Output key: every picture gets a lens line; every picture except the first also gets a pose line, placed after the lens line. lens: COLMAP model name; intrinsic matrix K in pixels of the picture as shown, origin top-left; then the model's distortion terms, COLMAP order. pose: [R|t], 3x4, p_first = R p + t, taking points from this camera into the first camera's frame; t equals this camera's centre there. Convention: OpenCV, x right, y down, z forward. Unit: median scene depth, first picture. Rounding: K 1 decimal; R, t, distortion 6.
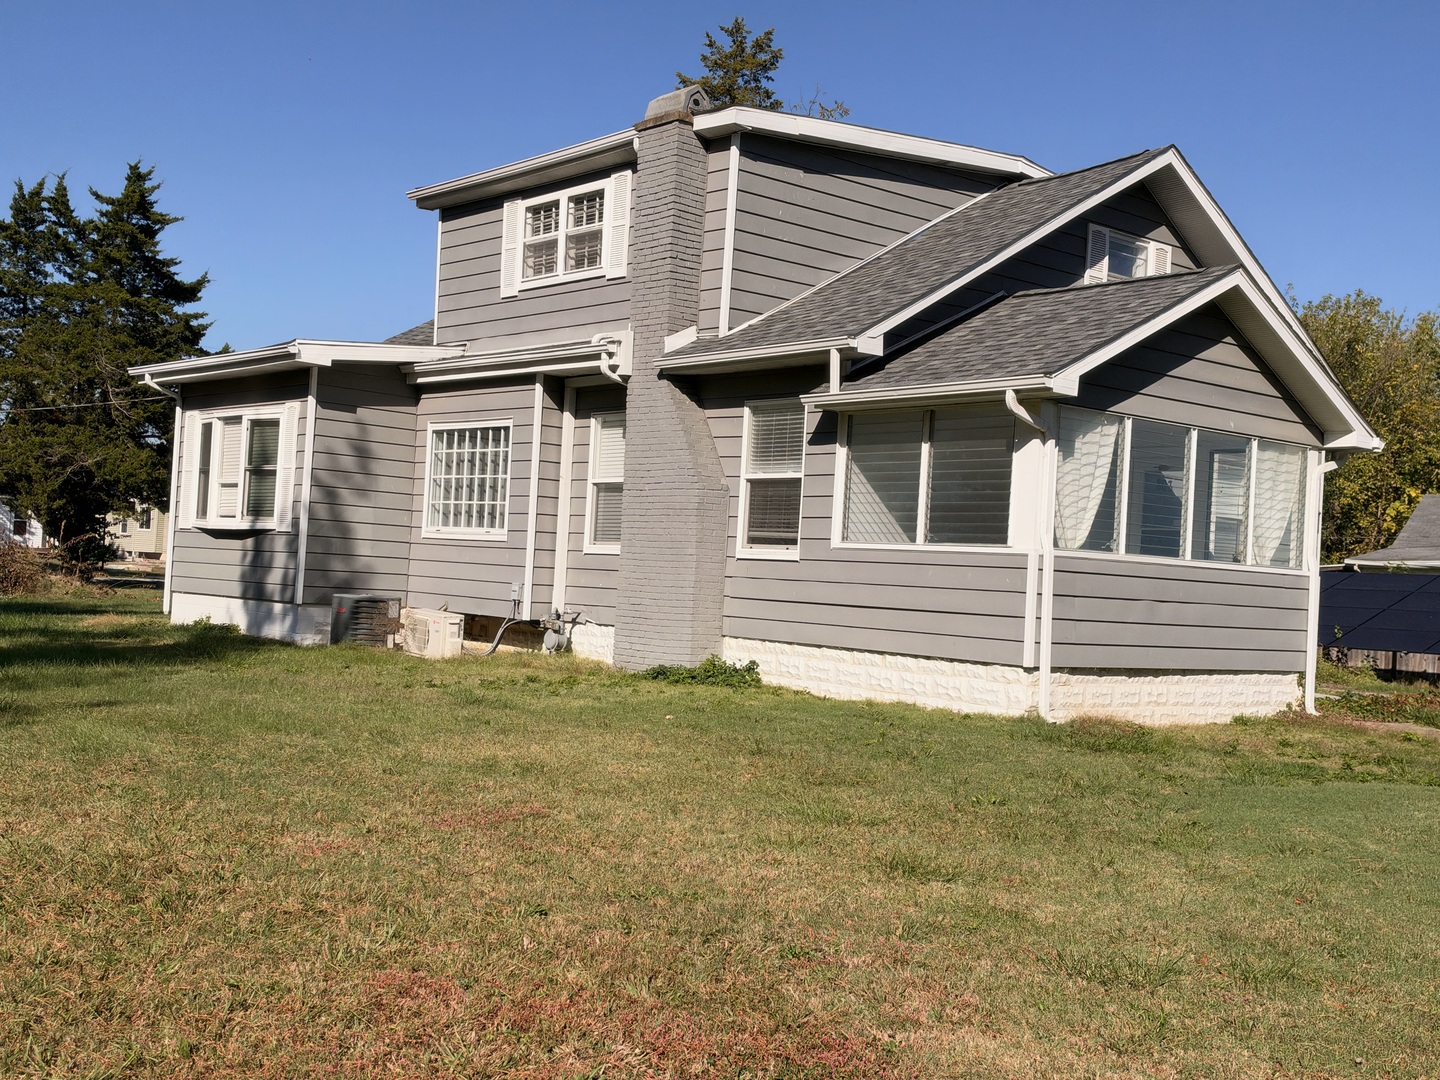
lens RADIAL K [[1604.9, 0, 725.0], [0, 1604.9, 547.1], [0, 0, 1]] dist [0.283517, -0.806687]
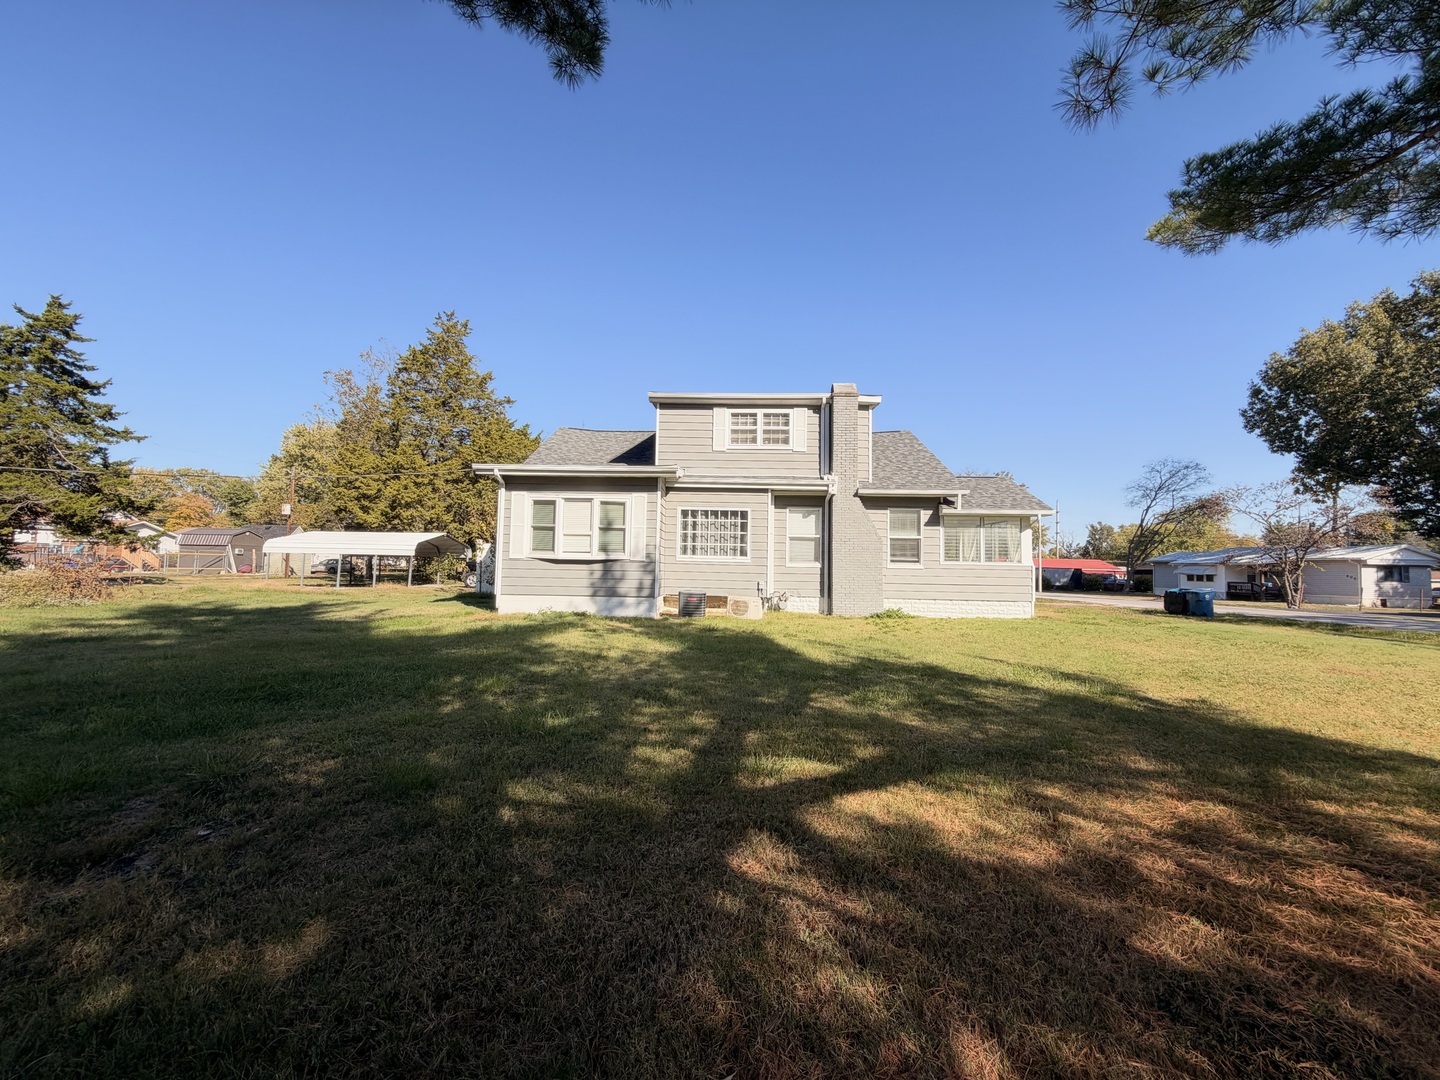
lens RADIAL K [[574.1, 0, 713.8], [0, 574.1, 538.6], [0, 0, 1]] dist [-0.001062, -0.000050]
pose [[0.670759, -0.006109, 0.741650, -0.852717], [0.004604, 0.999981, 0.004073, -0.045263], [-0.741661, 0.000682, 0.670775, 0.572052]]
